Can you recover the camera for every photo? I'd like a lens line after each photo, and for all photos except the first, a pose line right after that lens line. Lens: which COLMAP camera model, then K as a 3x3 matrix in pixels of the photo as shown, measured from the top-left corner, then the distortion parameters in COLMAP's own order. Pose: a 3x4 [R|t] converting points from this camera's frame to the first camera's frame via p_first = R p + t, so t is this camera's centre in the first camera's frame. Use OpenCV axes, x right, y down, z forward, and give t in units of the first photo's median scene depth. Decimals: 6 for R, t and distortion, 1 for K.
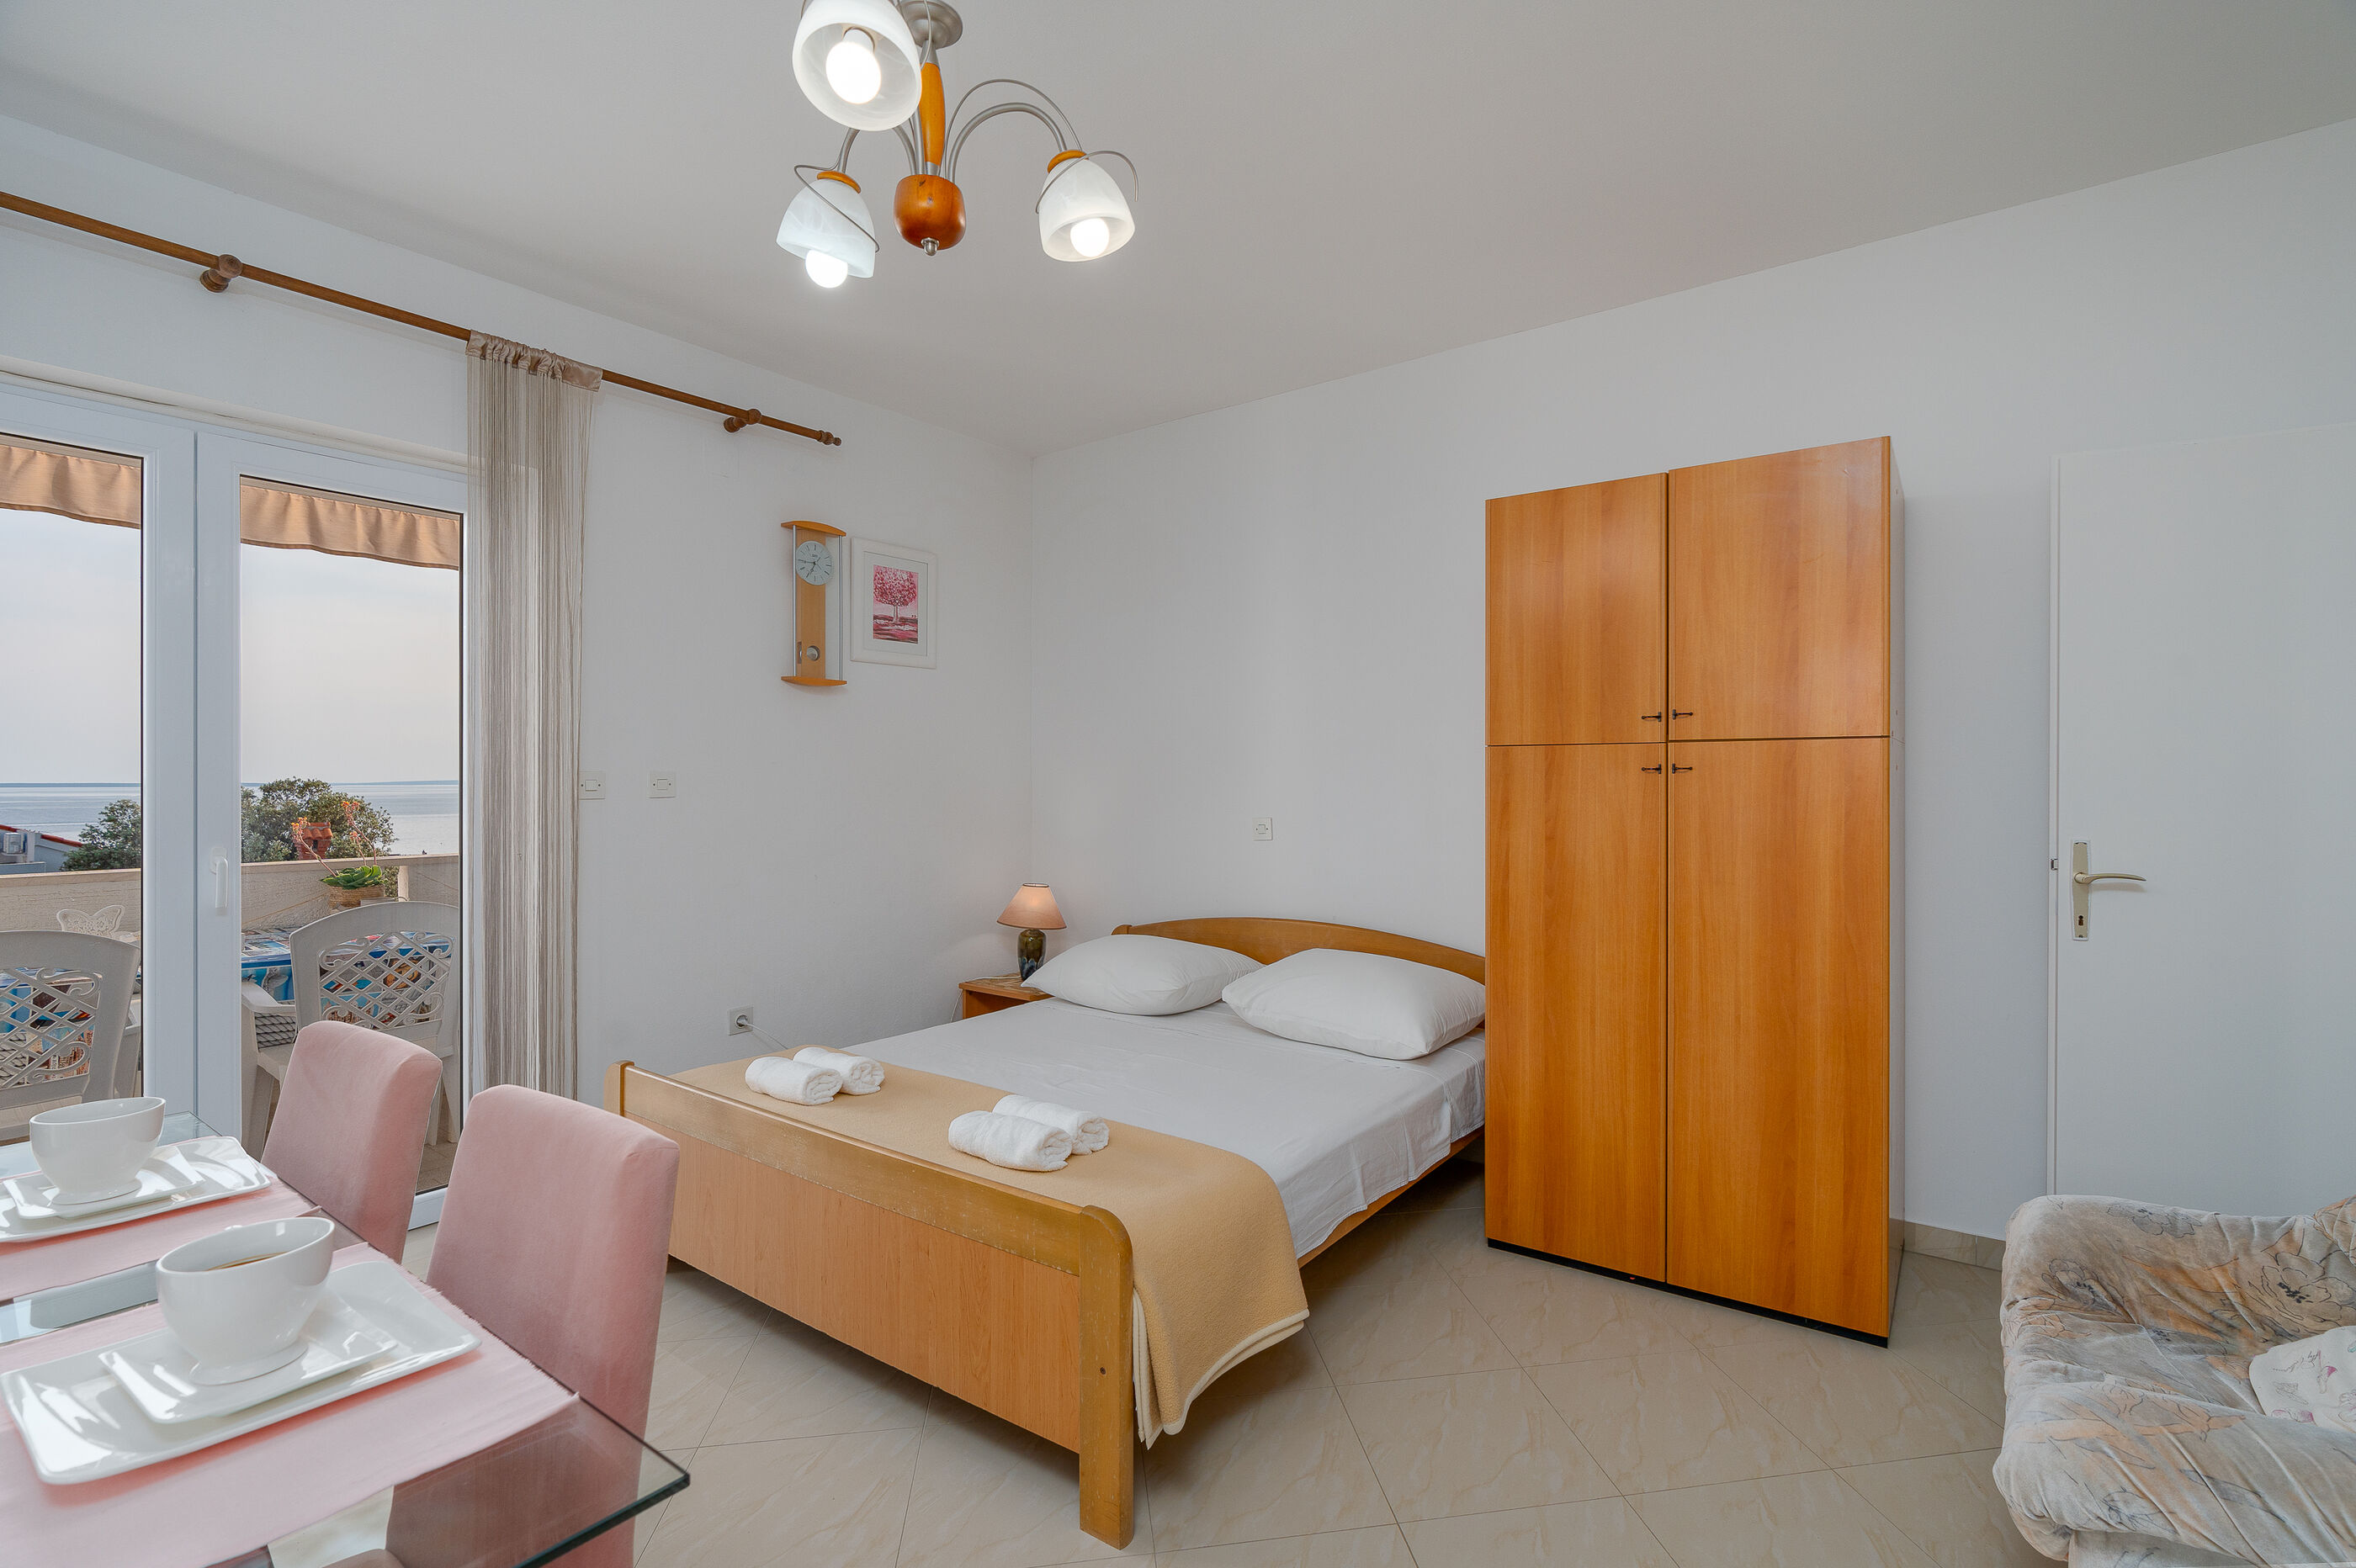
lens RADIAL K [[1076.9, 0, 1180.3], [0, 1076.9, 792.1], [0, 0, 1]] dist [-0.011243, 0.003975]
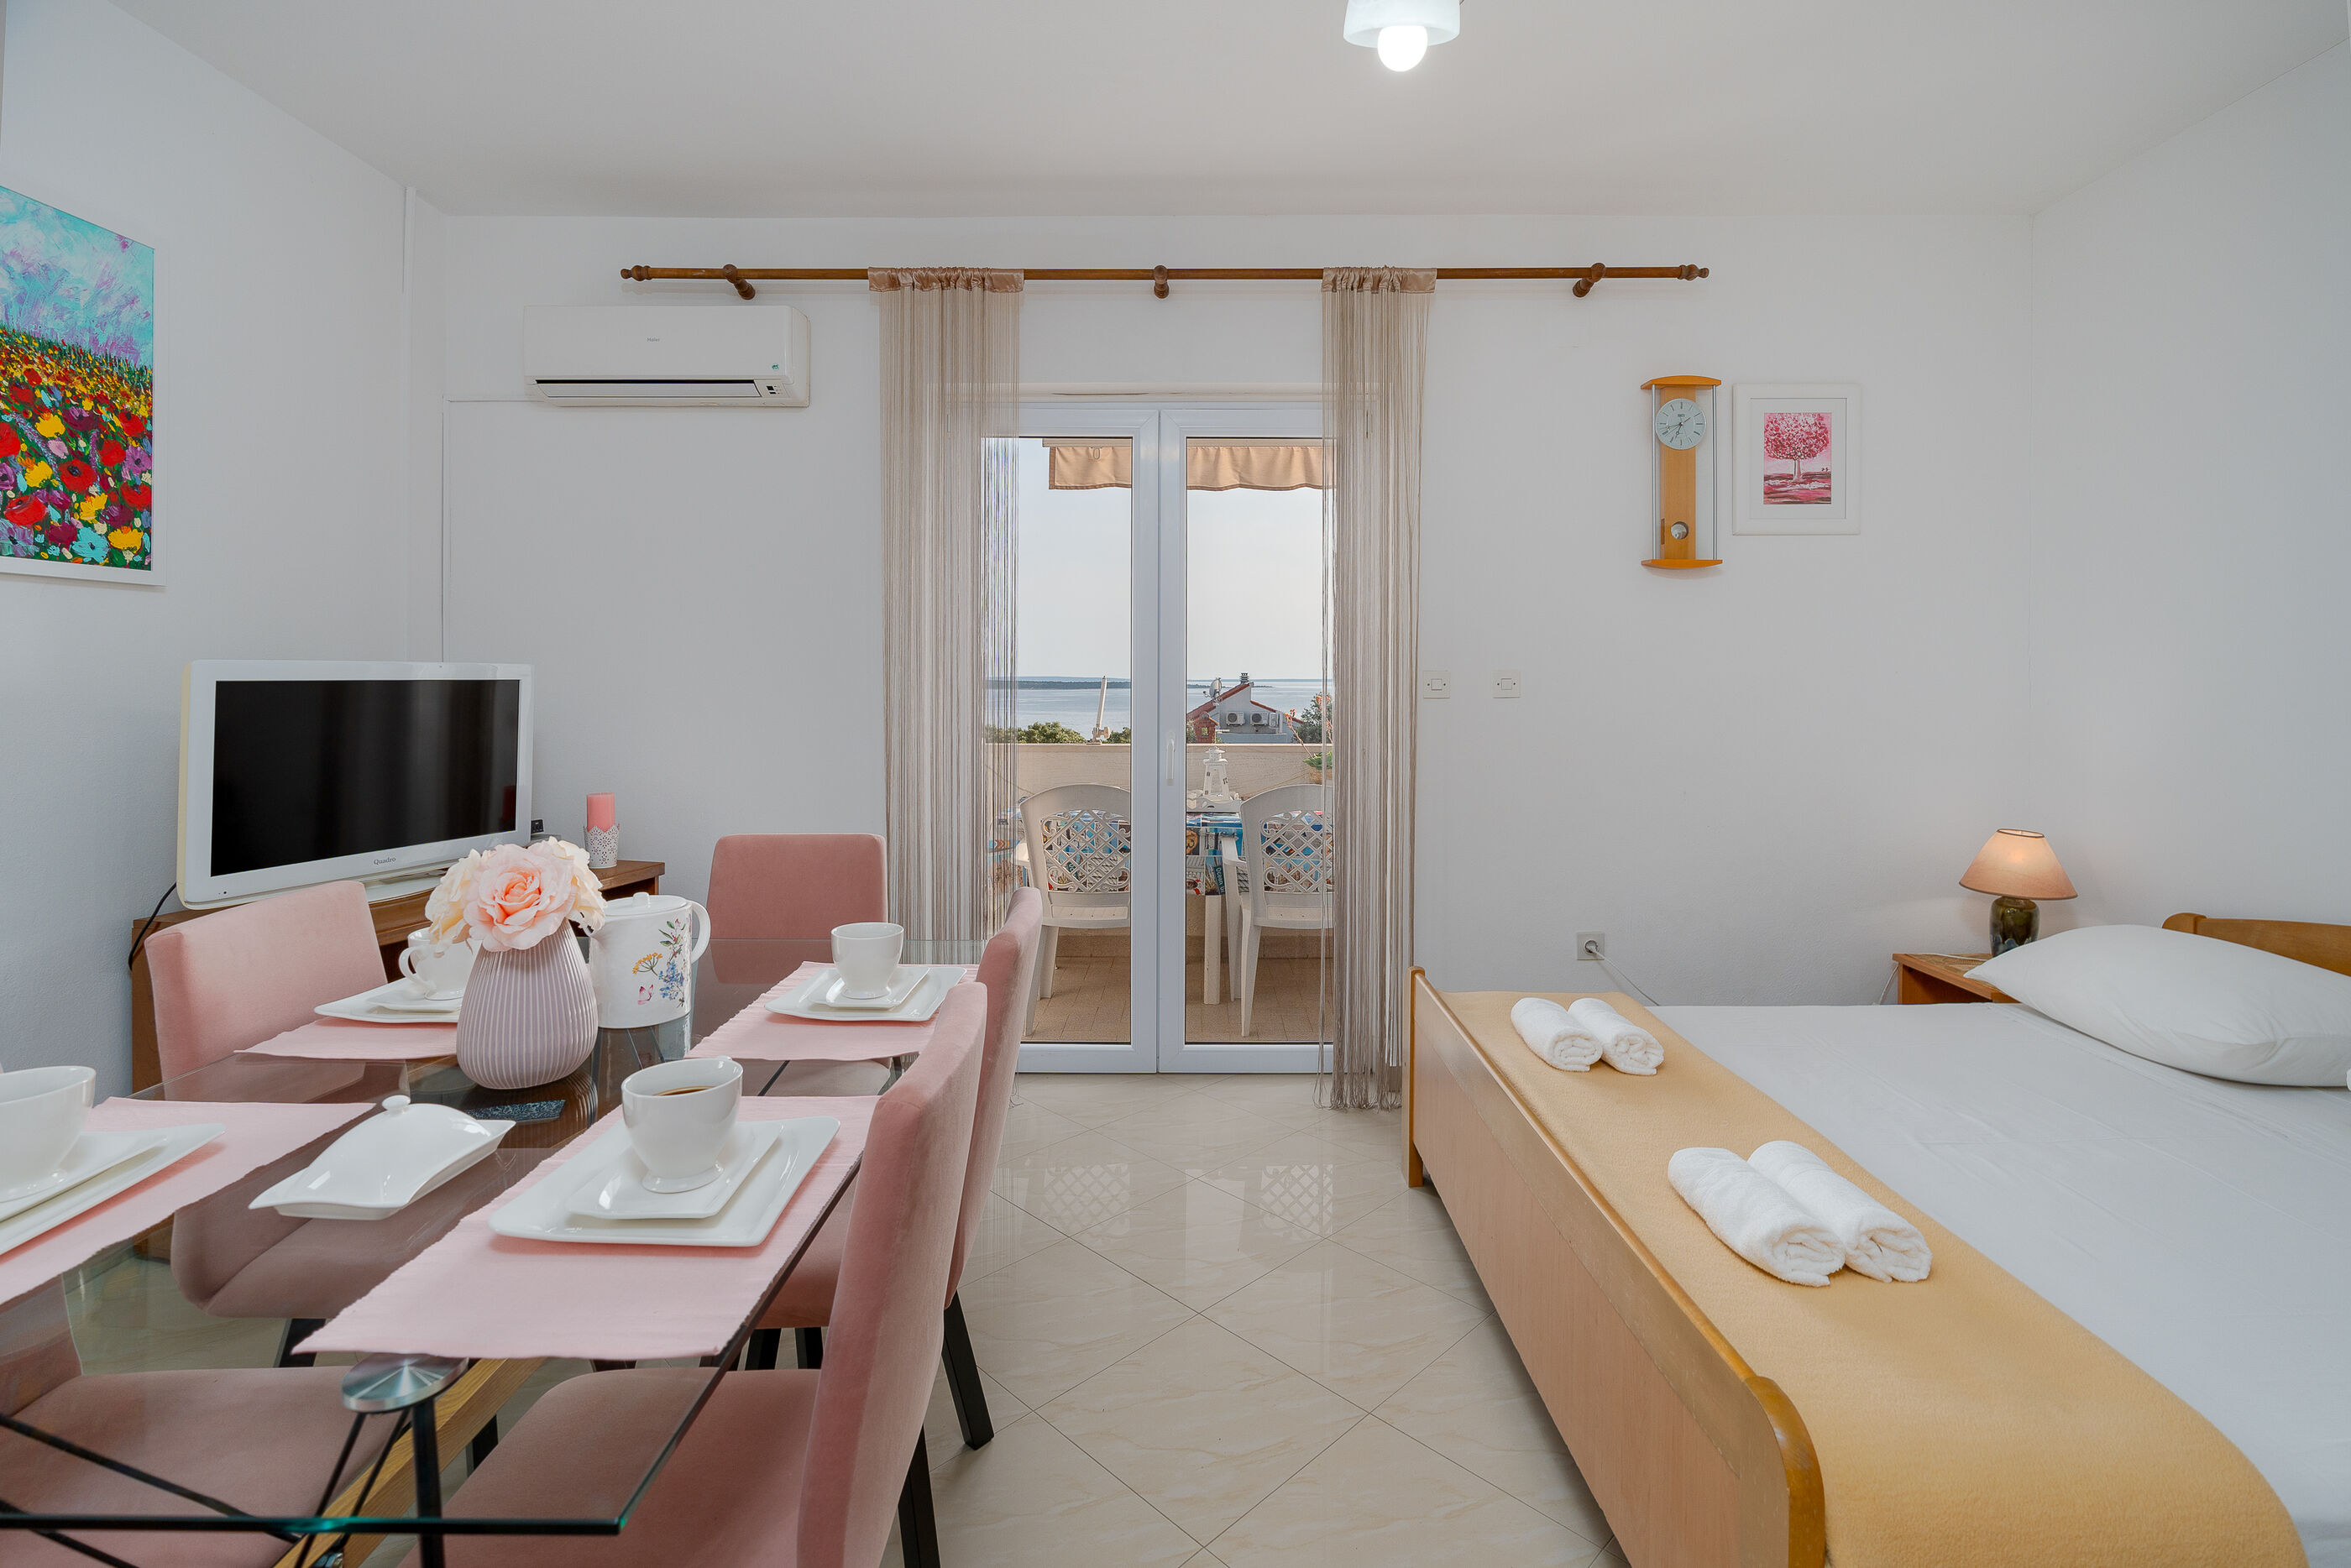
lens RADIAL K [[1074.6, 0, 1170.6], [0, 1074.6, 682.1], [0, 0, 1]] dist [-0.011243, 0.003975]
pose [[0.602068, 0.004062, -0.798435, 0.103989], [-0.010093, 0.999946, -0.002523, -0.003592], [0.798381, 0.009578, 0.602076, 0.190156]]
